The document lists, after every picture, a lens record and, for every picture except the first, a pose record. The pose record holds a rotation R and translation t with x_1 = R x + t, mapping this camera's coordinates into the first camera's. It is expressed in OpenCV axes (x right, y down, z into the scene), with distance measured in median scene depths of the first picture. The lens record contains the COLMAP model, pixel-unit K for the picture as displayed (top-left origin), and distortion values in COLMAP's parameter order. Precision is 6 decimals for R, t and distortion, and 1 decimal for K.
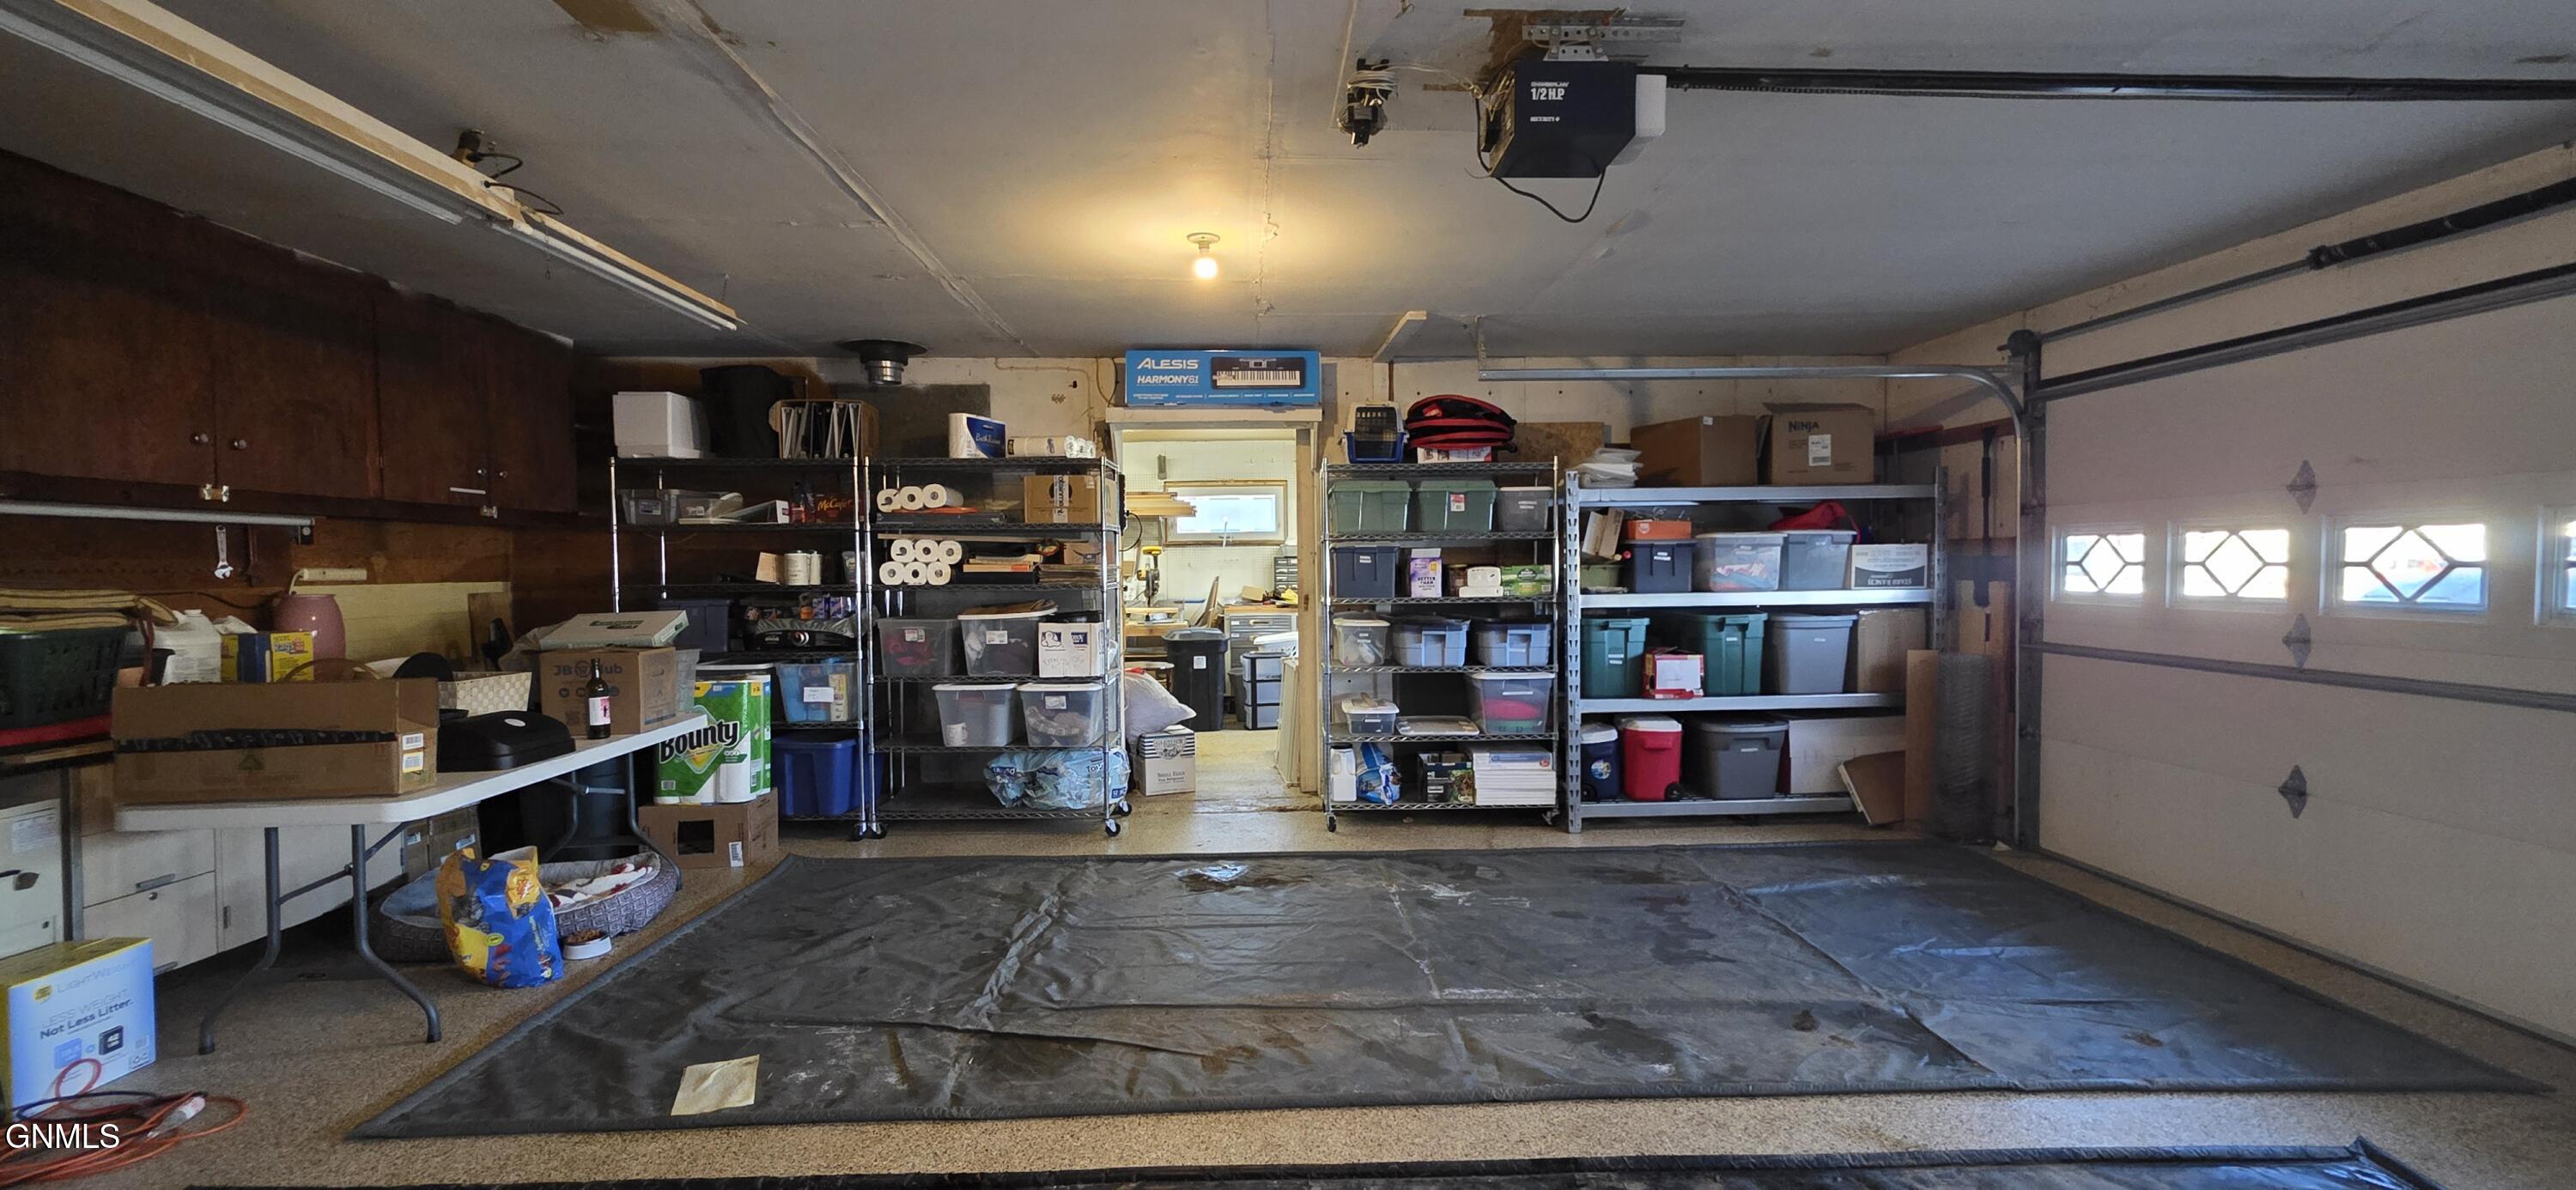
lens RADIAL K [[1062.3, 0, 1302.4], [0, 1062.3, 585.5], [0, 0, 1]] dist [0.002996, -0.000690]
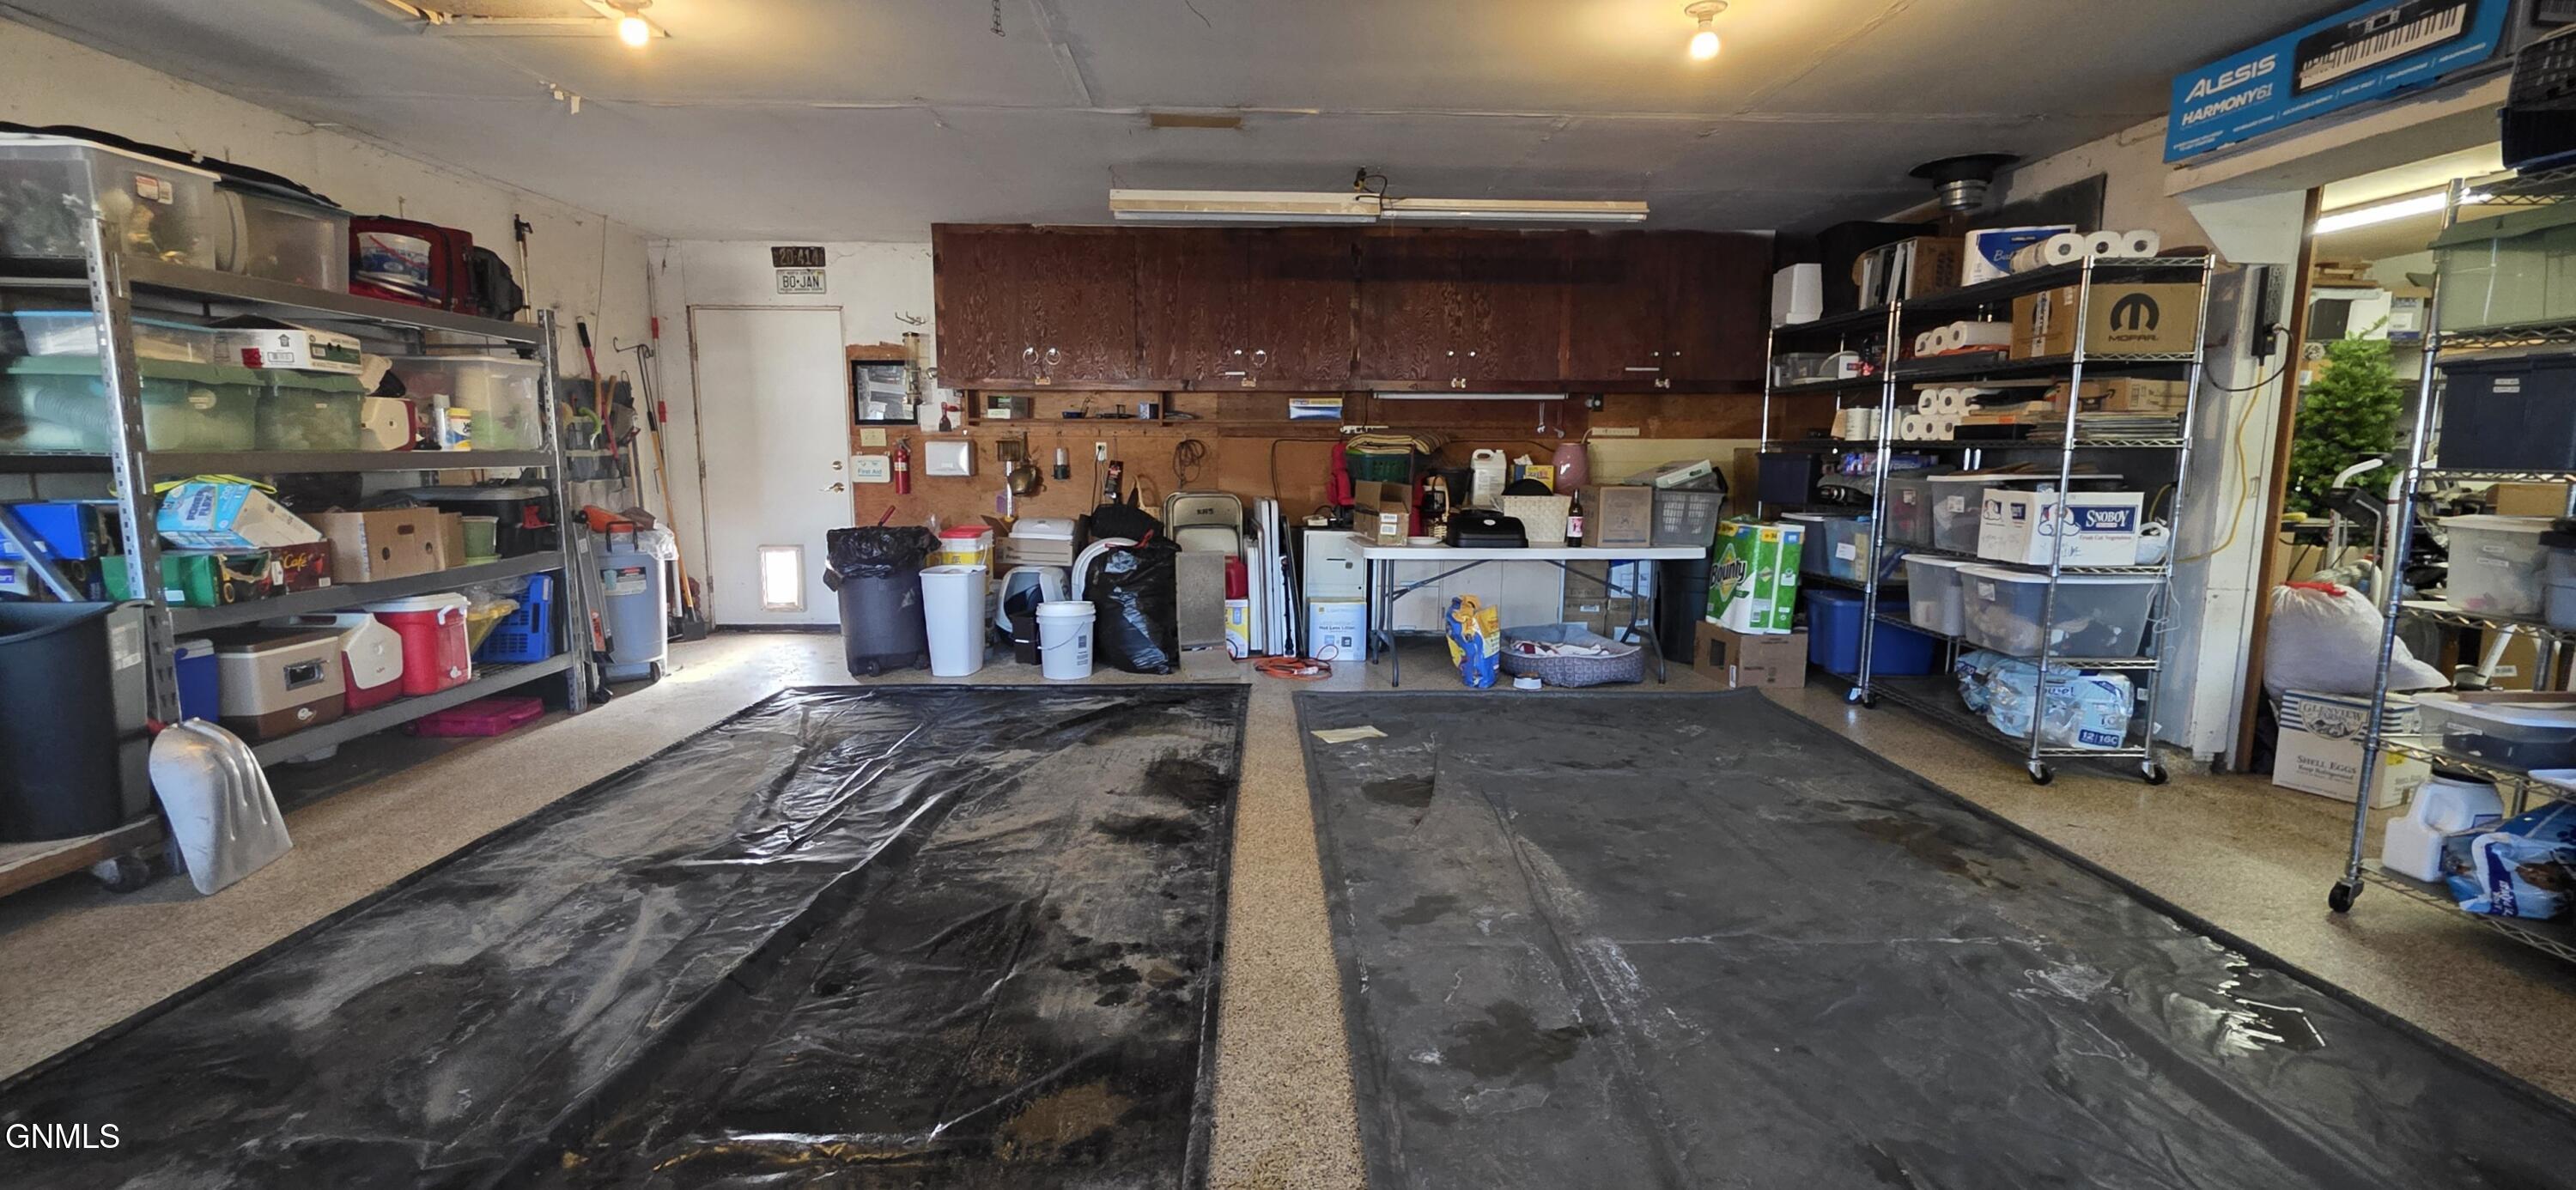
lens RADIAL K [[1062.3, 0, 1231.6], [0, 1062.3, 581.6], [0, 0, 1]] dist [0.002996, -0.000690]
pose [[-0.051839, 0.132263, -0.989858, 0.579695], [-0.021716, 0.990807, 0.133527, 0.010371], [0.998419, 0.028417, -0.048490, 0.486397]]
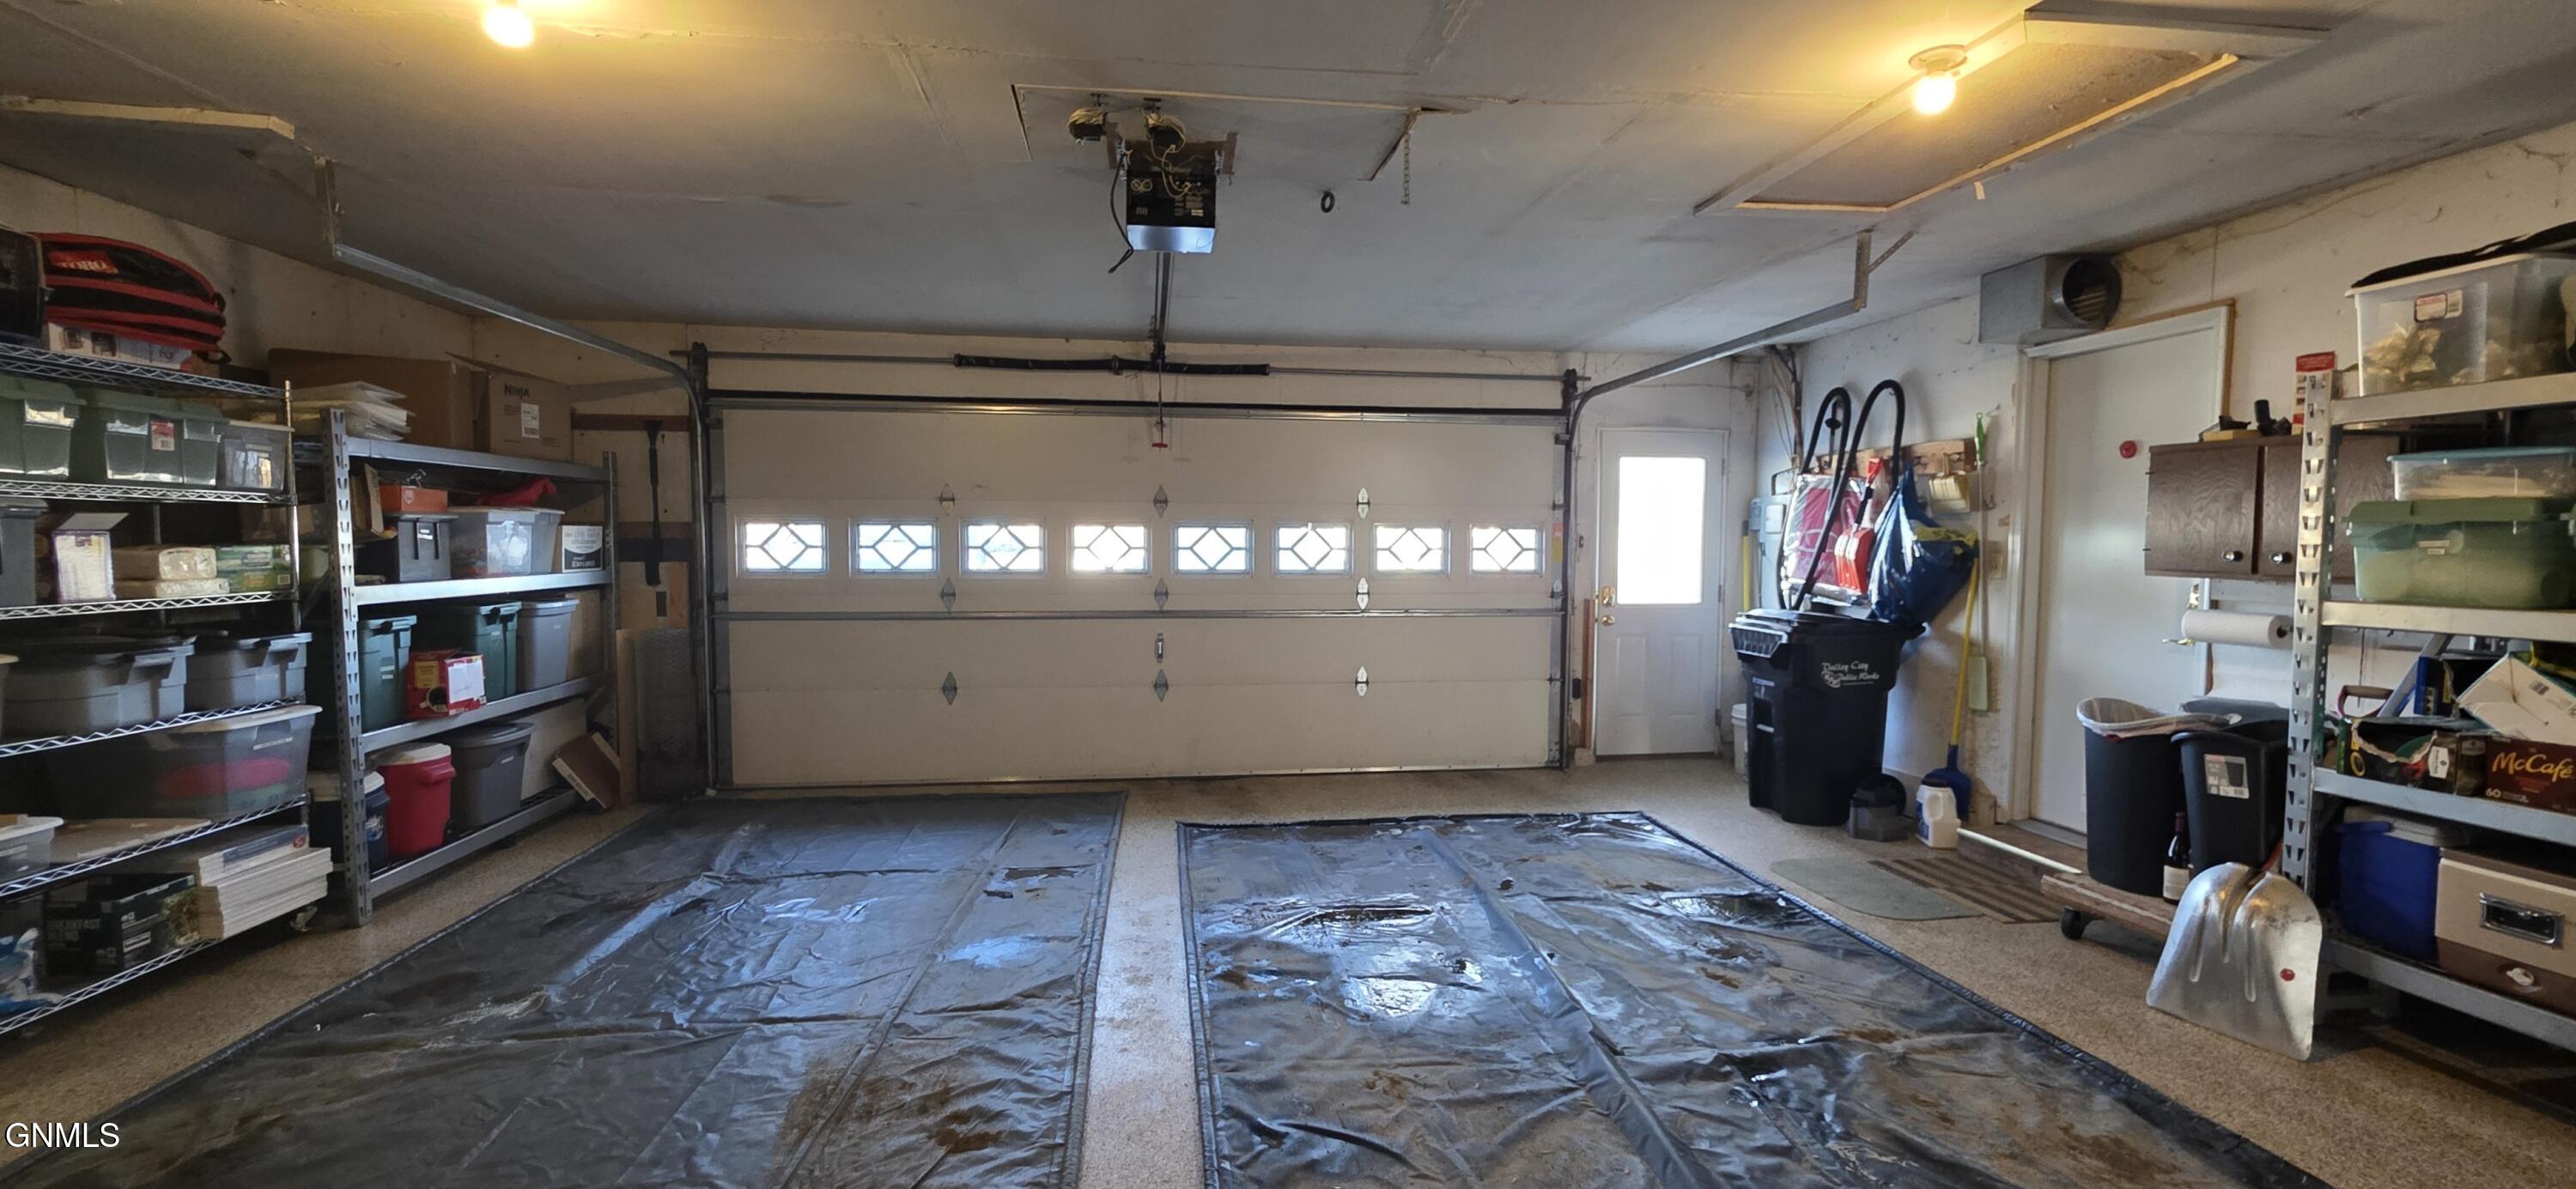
lens RADIAL K [[1062.2, 0, 1301.3], [0, 1062.2, 597.8], [0, 0, 1]] dist [0.002996, -0.000690]
pose [[-0.120103, -0.042262, 0.991861, -0.517811], [0.016048, 0.998880, 0.044505, -0.005472], [-0.992632, 0.021262, -0.119290, 0.467737]]
